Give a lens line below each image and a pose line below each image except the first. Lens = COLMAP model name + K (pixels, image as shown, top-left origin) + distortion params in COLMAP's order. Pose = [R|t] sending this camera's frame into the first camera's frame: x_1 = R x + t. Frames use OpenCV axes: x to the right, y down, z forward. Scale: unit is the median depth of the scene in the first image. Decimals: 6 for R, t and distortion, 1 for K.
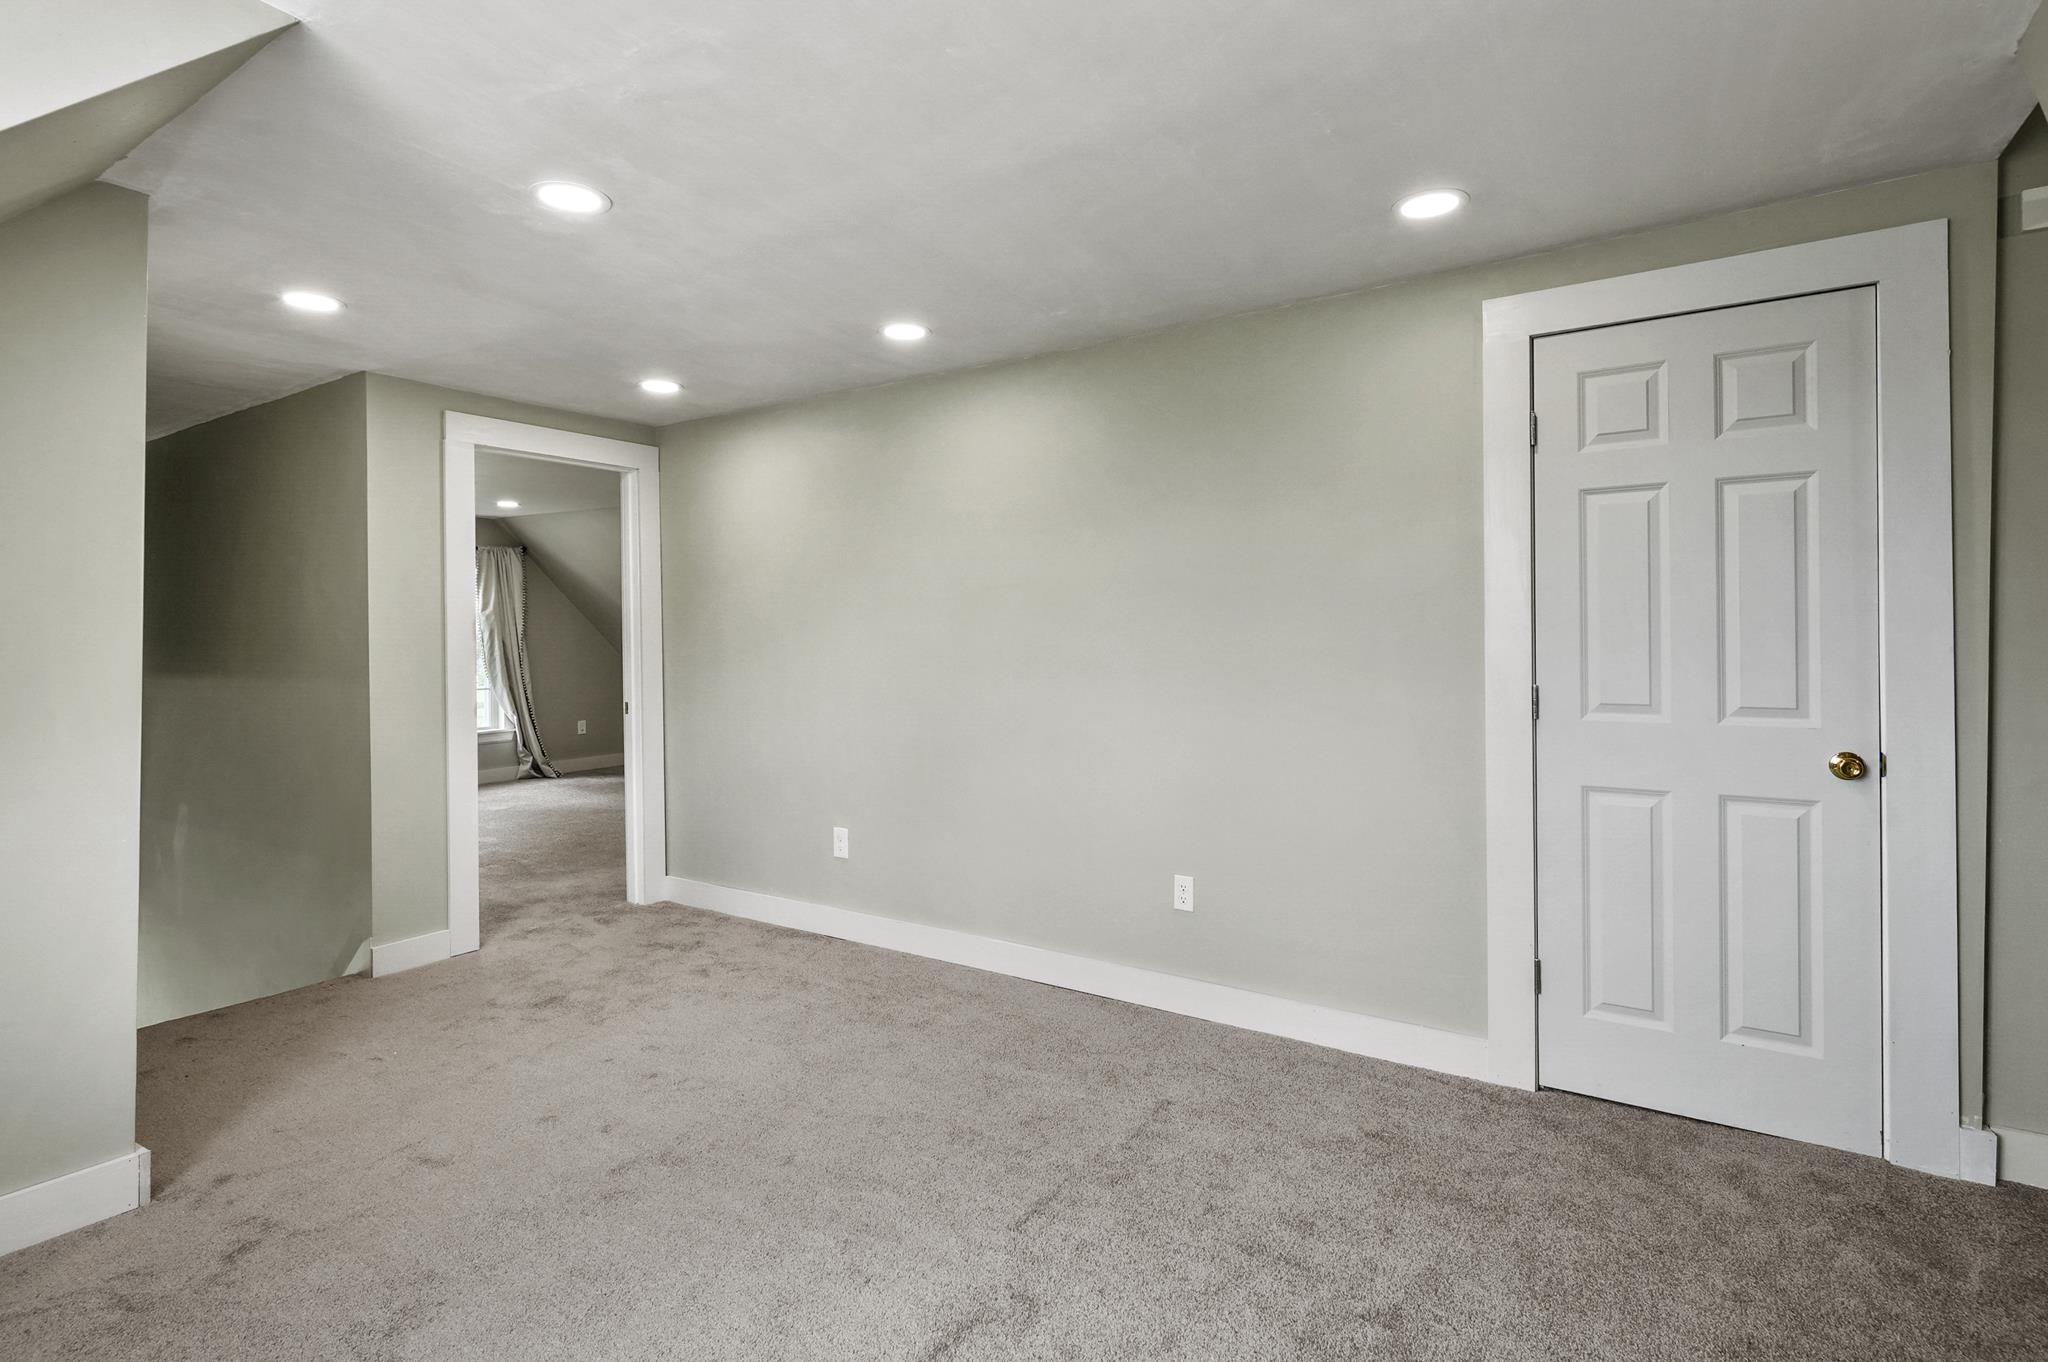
lens RADIAL K [[1001.0, 0, 996.2], [0, 1001.0, 637.6], [0, 0, 1]] dist [0.001096, -0.000151]
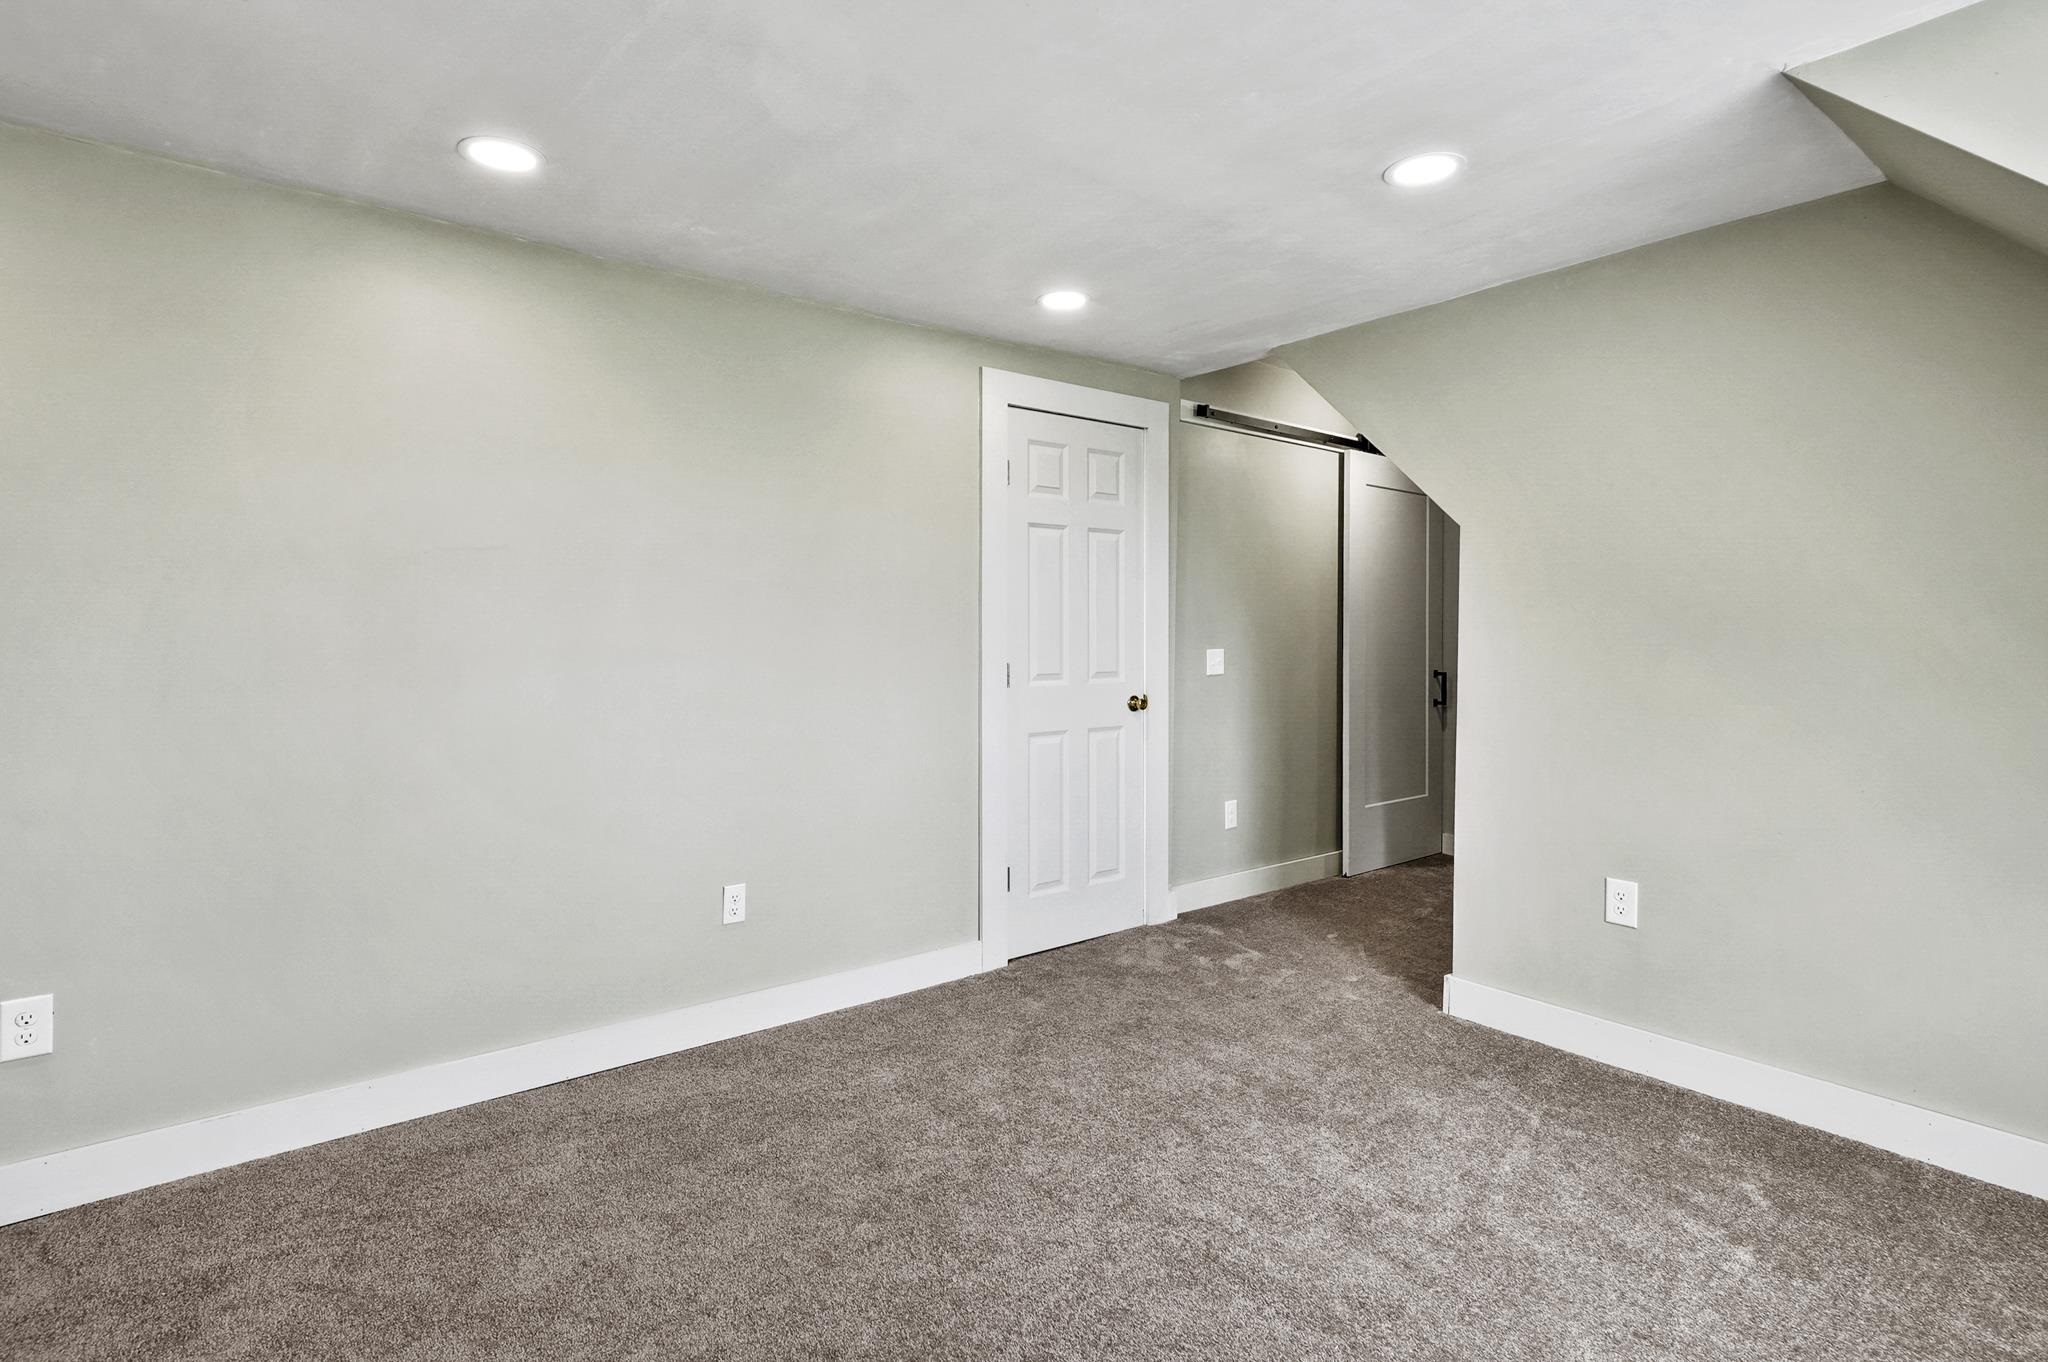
lens RADIAL K [[1001.0, 0, 1006.8], [0, 1001.0, 629.6], [0, 0, 1]] dist [0.001096, -0.000151]
pose [[0.305638, 0.010506, 0.952090, -0.736518], [-0.001008, 0.999942, -0.010710, 0.016865], [-0.952147, 0.002314, 0.305631, 0.581438]]
